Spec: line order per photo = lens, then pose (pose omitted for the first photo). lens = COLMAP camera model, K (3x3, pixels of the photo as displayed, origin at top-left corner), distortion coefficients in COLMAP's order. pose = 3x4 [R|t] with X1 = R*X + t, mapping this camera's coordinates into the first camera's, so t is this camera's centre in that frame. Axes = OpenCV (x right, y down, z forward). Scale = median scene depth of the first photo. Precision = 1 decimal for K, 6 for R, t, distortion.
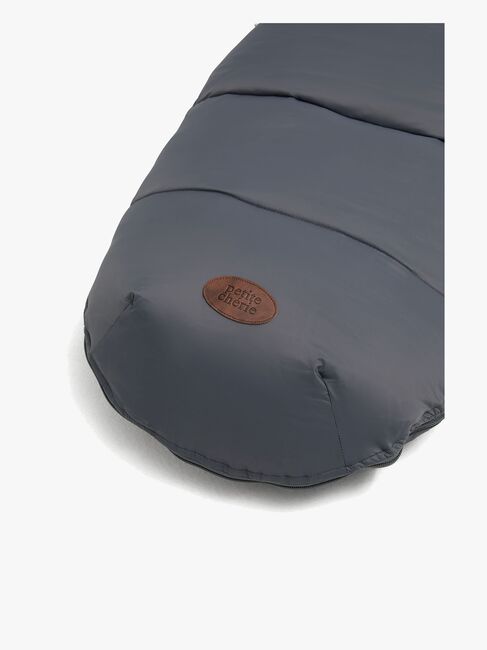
lens RADIAL K [[948.4, 0, 241.8], [0, 948.4, 324.6], [0, 0, 1]] dist [0.045524, 0.000000]
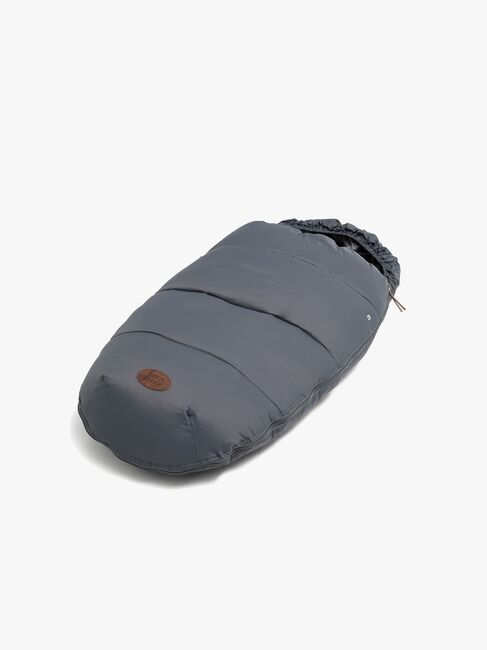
lens RADIAL K [[948.4, 0, 244.1], [0, 948.4, 325.7], [0, 0, 1]] dist [0.045524, 0.000000]
pose [[0.997915, 0.055962, -0.032170, 0.244900], [-0.061900, 0.970954, -0.231121, 0.315070], [0.018301, 0.232631, 0.972393, -1.002863]]
